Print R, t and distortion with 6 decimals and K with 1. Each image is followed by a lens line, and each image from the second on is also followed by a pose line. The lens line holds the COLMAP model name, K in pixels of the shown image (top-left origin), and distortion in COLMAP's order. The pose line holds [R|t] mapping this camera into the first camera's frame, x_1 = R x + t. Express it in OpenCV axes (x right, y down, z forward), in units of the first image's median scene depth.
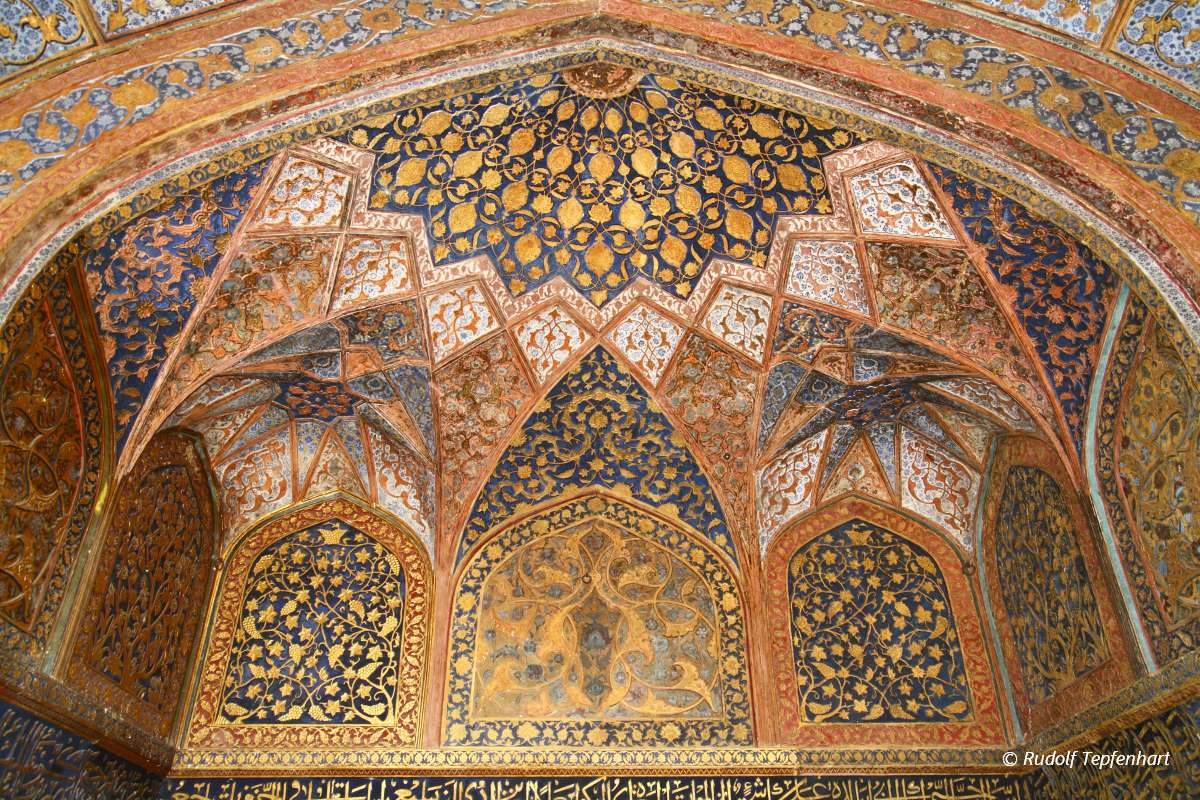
lens RADIAL K [[941.1, 0, 578.6], [0, 941.1, 409.8], [0, 0, 1]] dist [-0.045332, 0.034202]
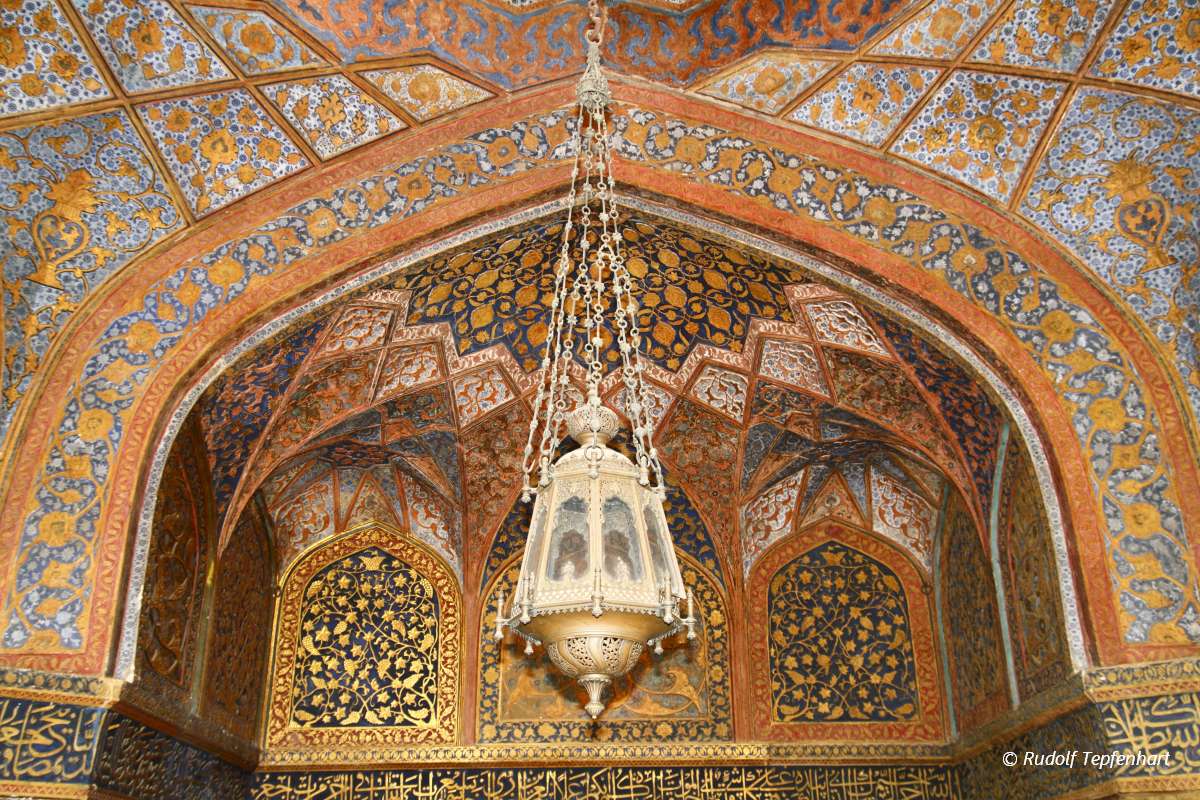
lens RADIAL K [[1269.4, 0, 566.7], [0, 1269.4, 415.0], [0, 0, 1]] dist [0.068646, 0.000000]
pose [[0.999606, -0.014532, -0.024013, 0.017956], [0.018289, 0.986211, 0.164478, -0.339787], [0.021292, -0.164852, 0.986088, -0.578660]]
